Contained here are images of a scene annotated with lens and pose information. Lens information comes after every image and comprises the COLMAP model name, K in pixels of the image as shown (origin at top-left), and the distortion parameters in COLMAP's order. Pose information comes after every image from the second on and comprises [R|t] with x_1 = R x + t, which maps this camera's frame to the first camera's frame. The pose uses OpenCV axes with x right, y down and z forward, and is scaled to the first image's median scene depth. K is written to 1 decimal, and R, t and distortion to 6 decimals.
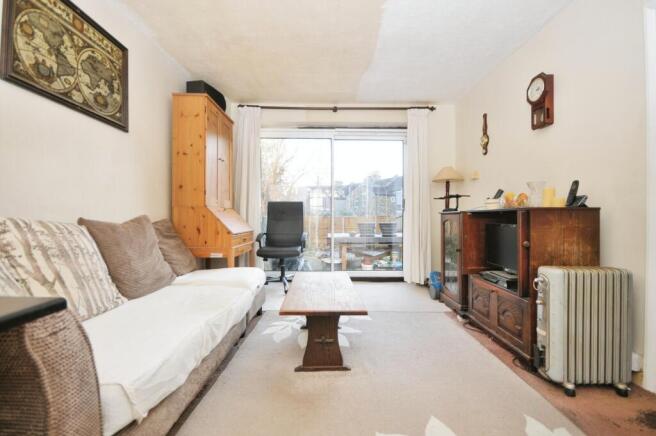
lens RADIAL K [[282.3, 0, 334.6], [0, 282.3, 219.7], [0, 0, 1]] dist [-0.002177, 0.000301]
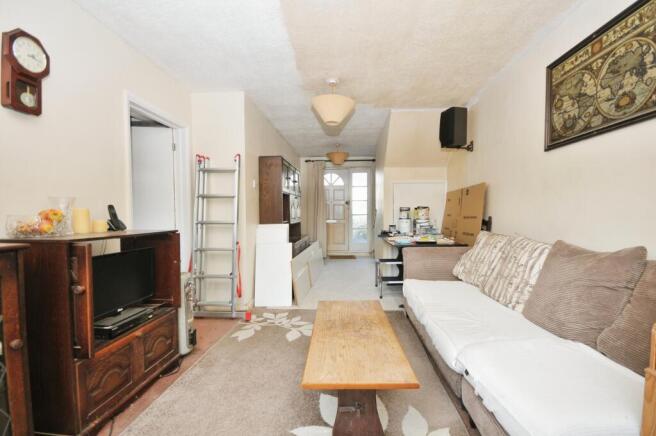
lens RADIAL K [[282.3, 0, 327.4], [0, 282.3, 215.2], [0, 0, 1]] dist [-0.002177, 0.000301]
pose [[-0.996171, 0.001702, 0.087411, -0.046848], [0.002670, 0.999936, 0.010951, -0.105956], [-0.087387, 0.011143, -0.996112, 1.878485]]
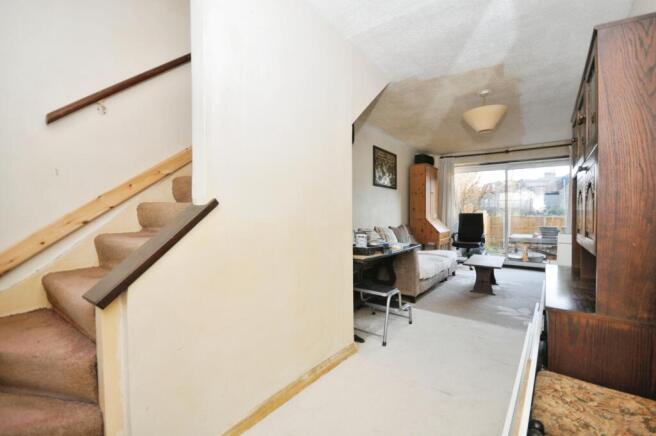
lens RADIAL K [[282.3, 0, 330.9], [0, 282.3, 217.2], [0, 0, 1]] dist [-0.002177, 0.000301]
pose [[0.784039, 0.000381, -0.620711, 0.367328], [0.000868, 0.999998, 0.001710, -0.088312], [0.620710, -0.001880, 0.784038, -1.398646]]
